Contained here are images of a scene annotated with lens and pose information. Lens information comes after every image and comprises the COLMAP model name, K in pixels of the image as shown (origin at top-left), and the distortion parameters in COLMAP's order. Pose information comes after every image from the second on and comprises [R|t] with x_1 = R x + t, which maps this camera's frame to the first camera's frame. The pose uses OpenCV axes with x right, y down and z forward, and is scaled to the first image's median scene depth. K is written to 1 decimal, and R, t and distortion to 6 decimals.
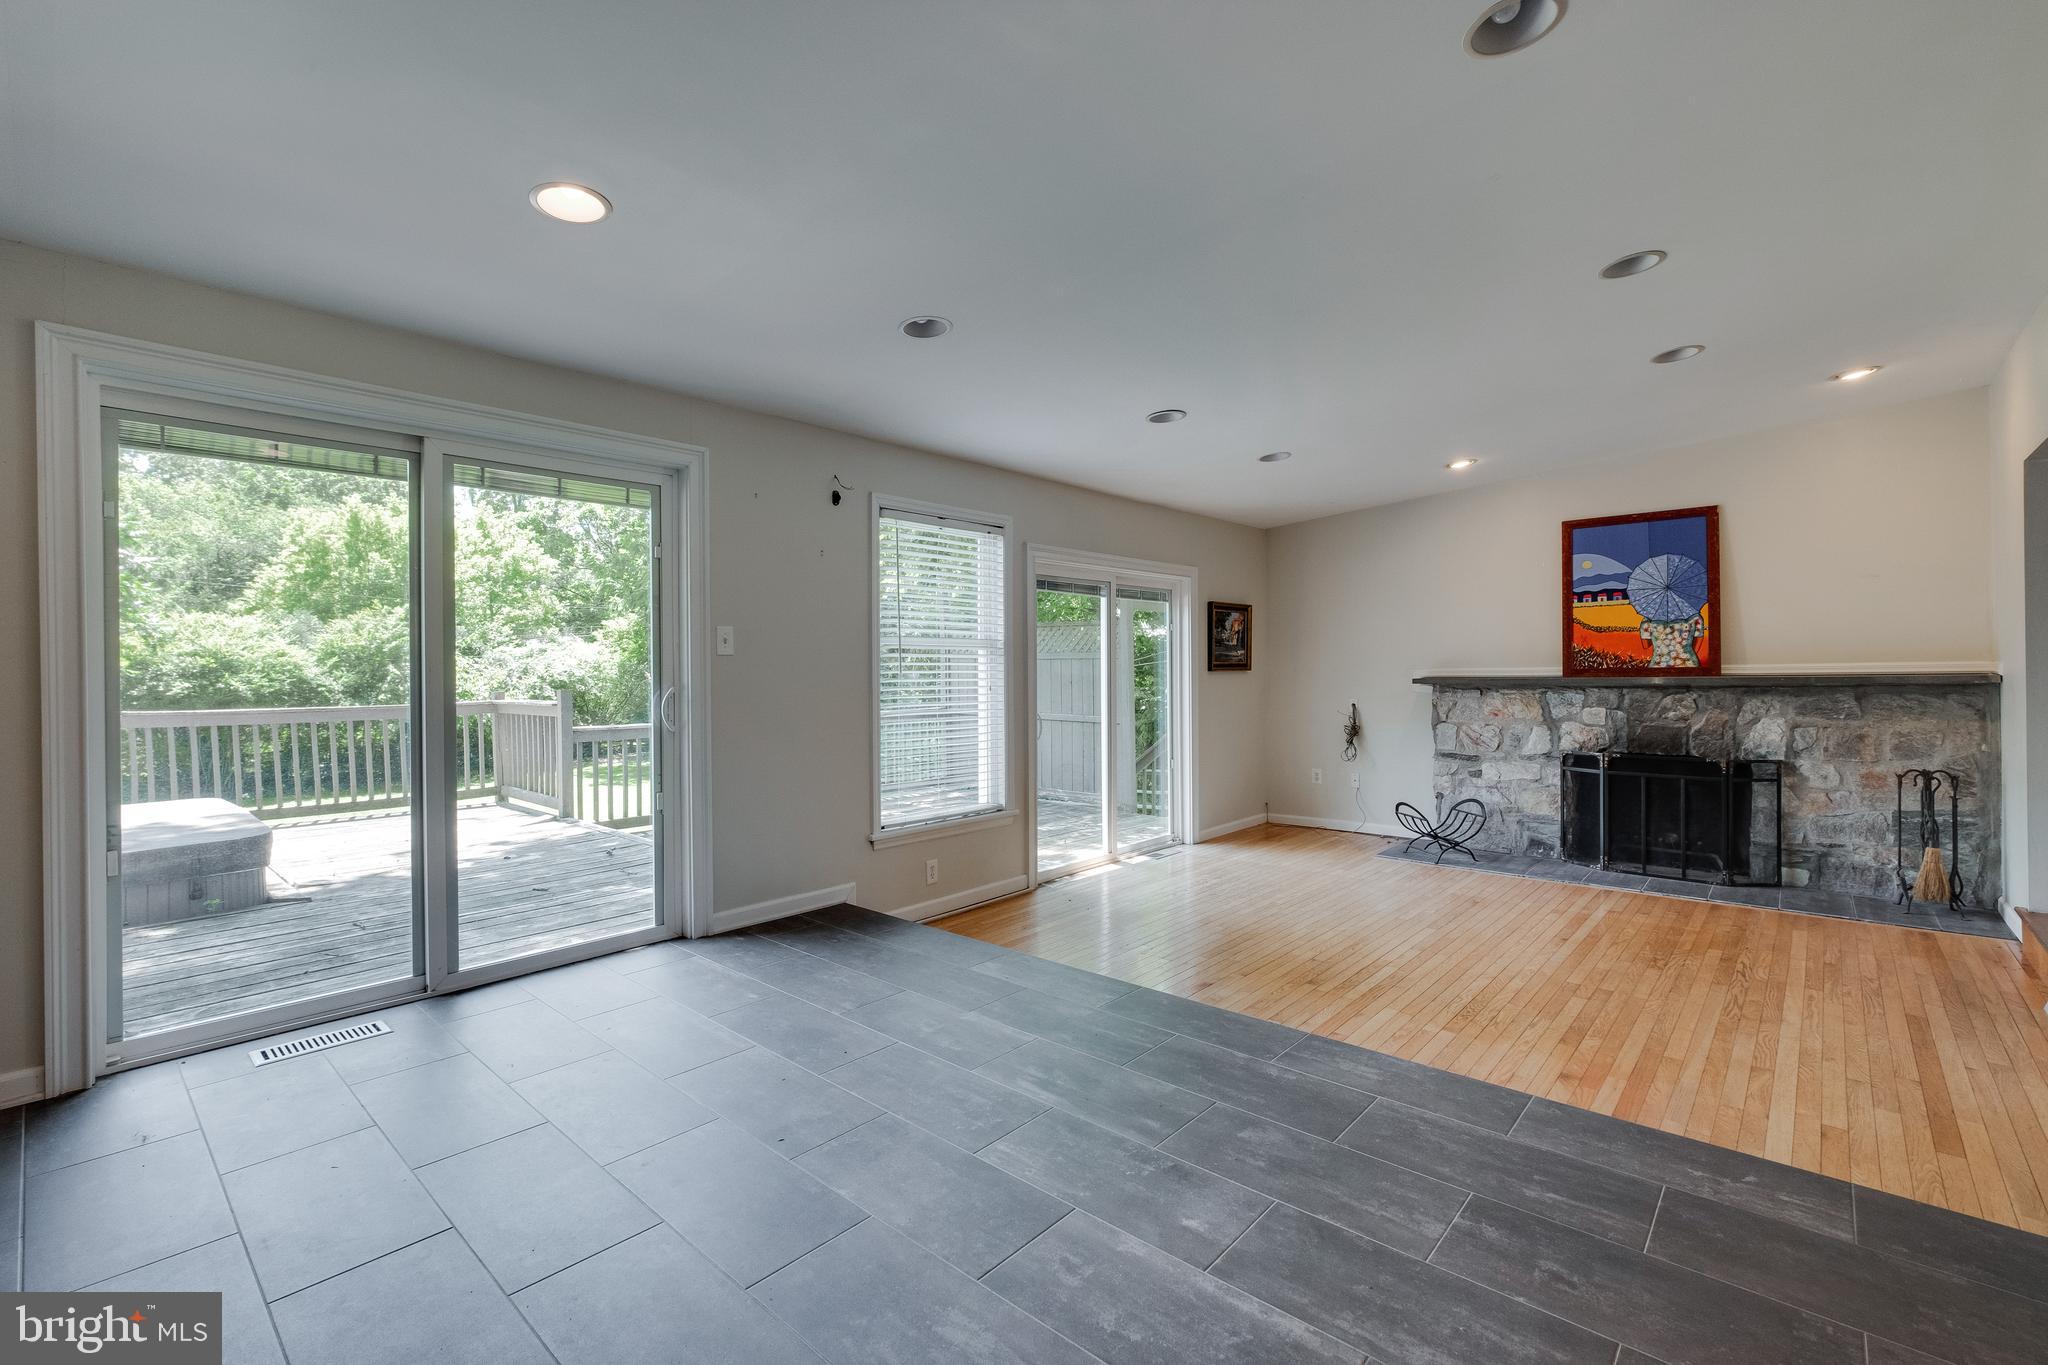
lens RADIAL K [[889.9, 0, 978.8], [0, 889.9, 669.4], [0, 0, 1]] dist [-0.008498, -0.001377]
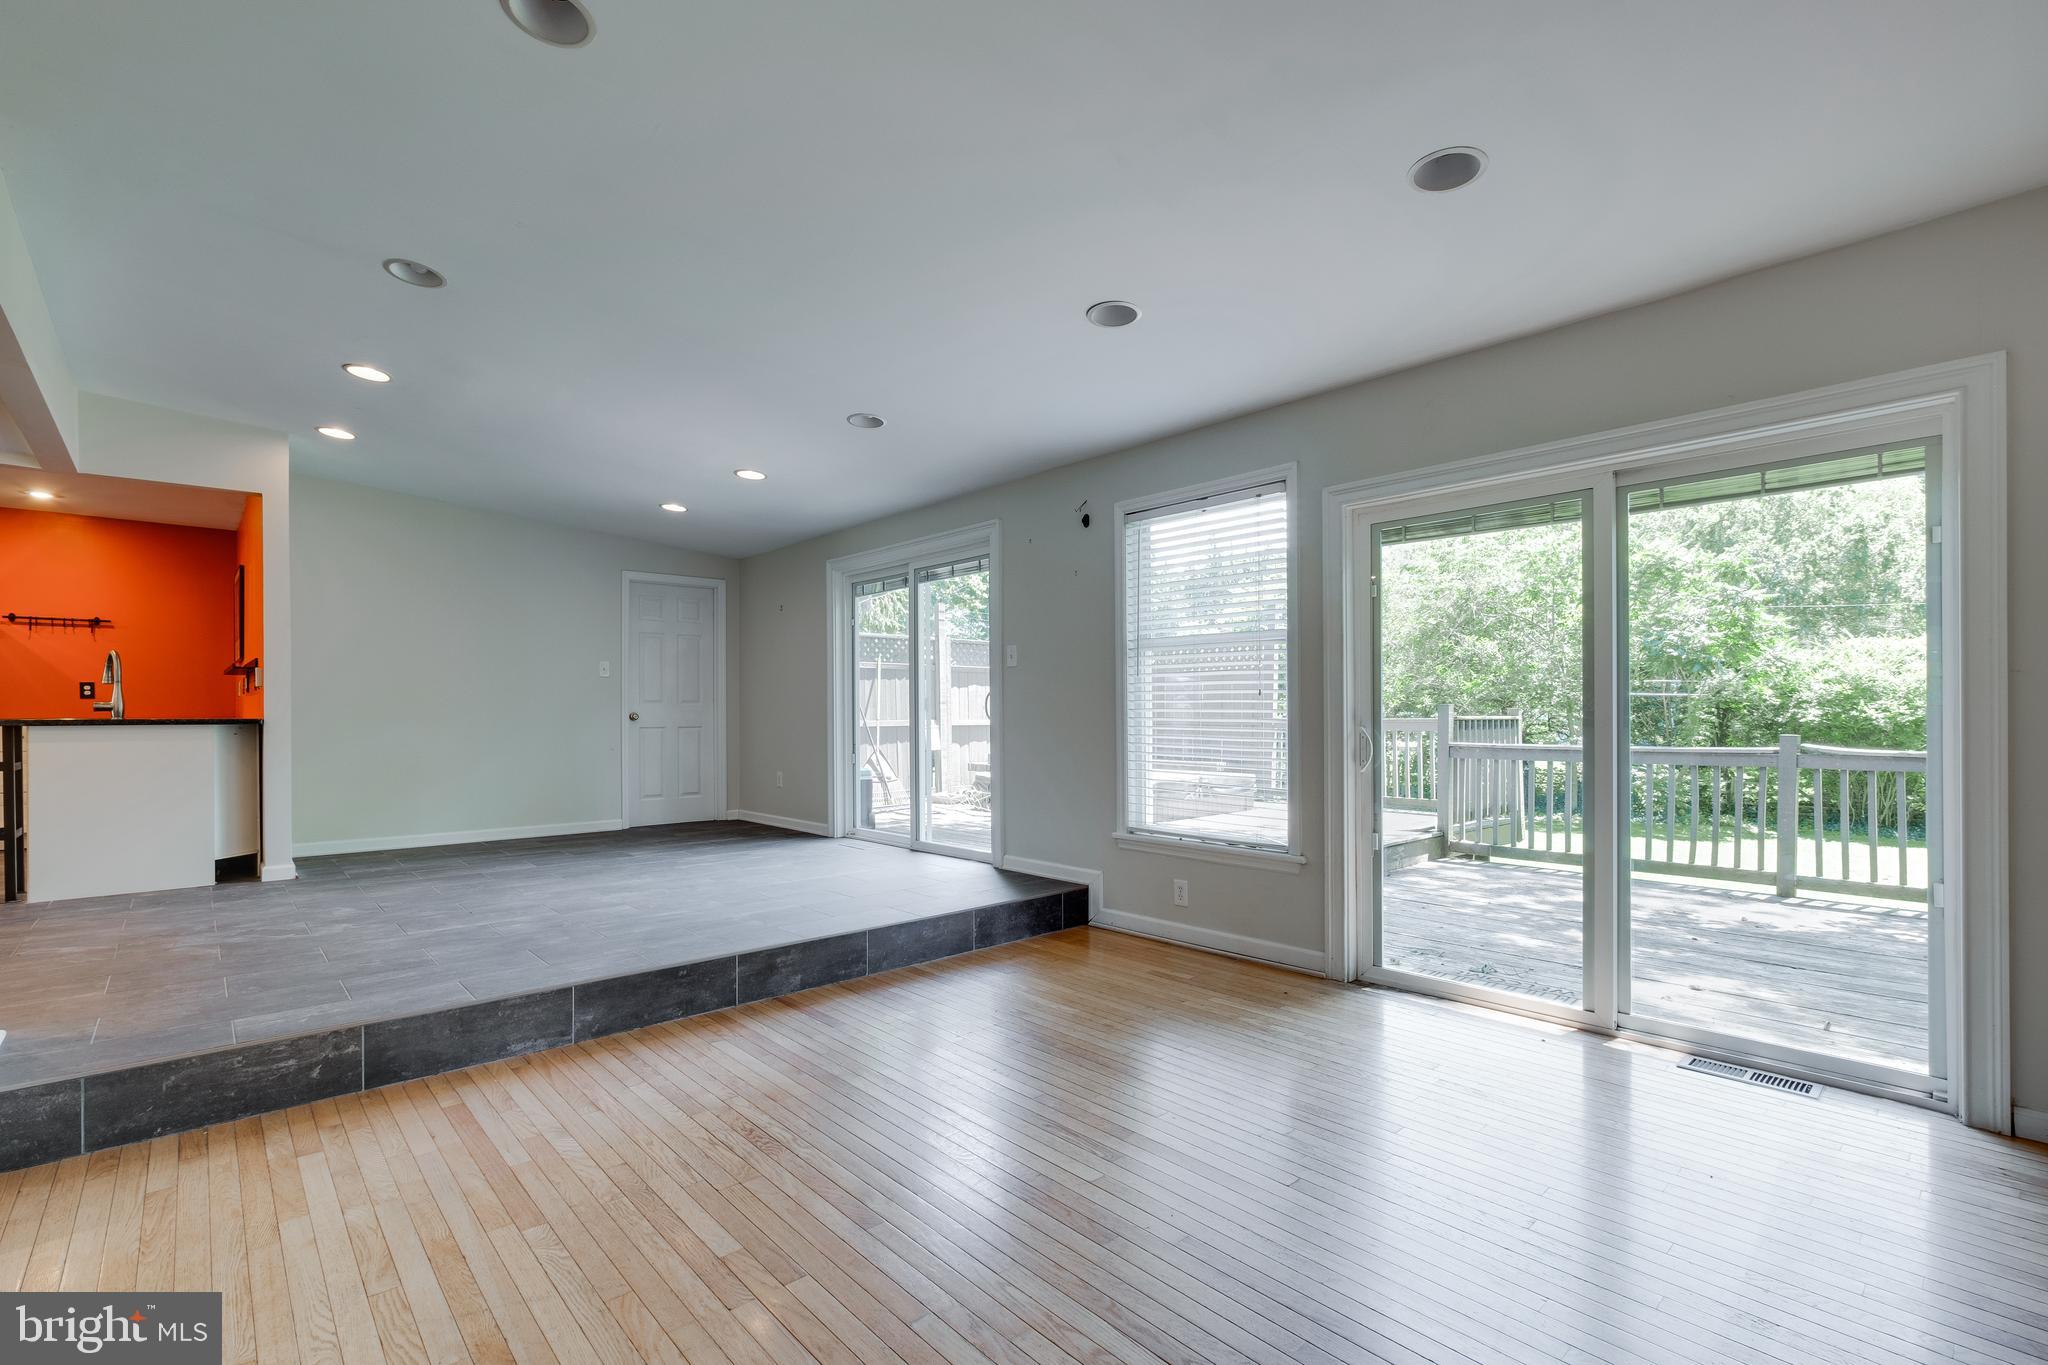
lens RADIAL K [[889.9, 0, 990.4], [0, 889.9, 704.3], [0, 0, 1]] dist [-0.008498, -0.001377]
pose [[-0.073881, 0.001037, -0.997267, 0.736282], [0.002527, 0.999996, 0.000852, 0.027622], [0.997264, -0.002457, -0.073884, 0.735914]]
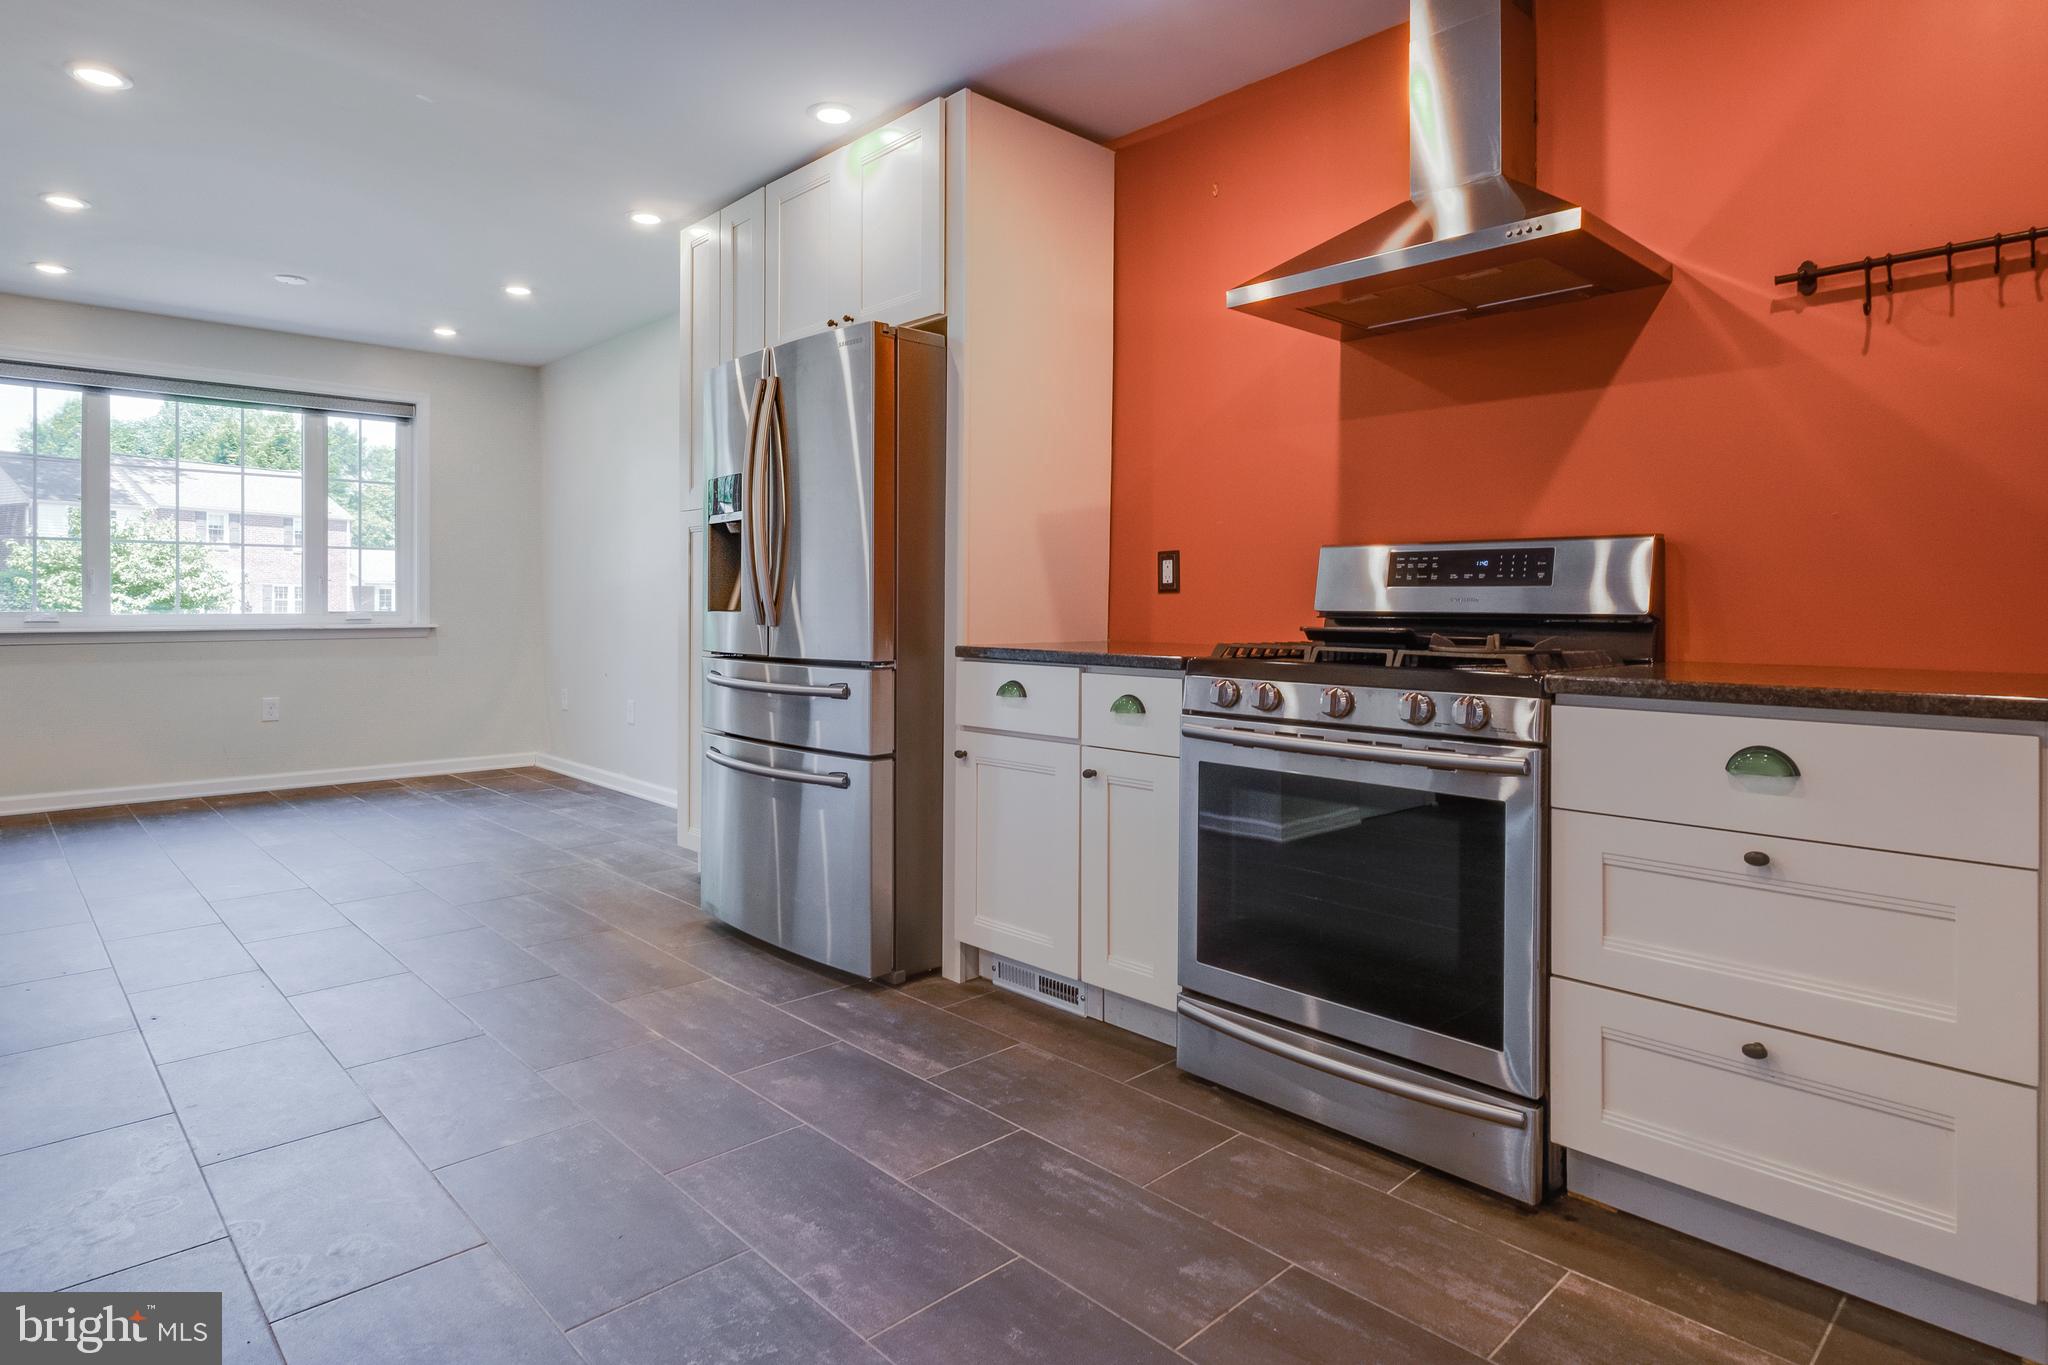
lens RADIAL K [[1123.3, 0, 995.6], [0, 1123.3, 604.5], [0, 0, 1]] dist [-0.004396, 0.000867]
pose [[-0.998098, 0.002720, 0.061594, -0.068547], [0.002737, 0.999996, 0.000199, 0.021625], [-0.061593, 0.000367, -0.998101, -0.234829]]
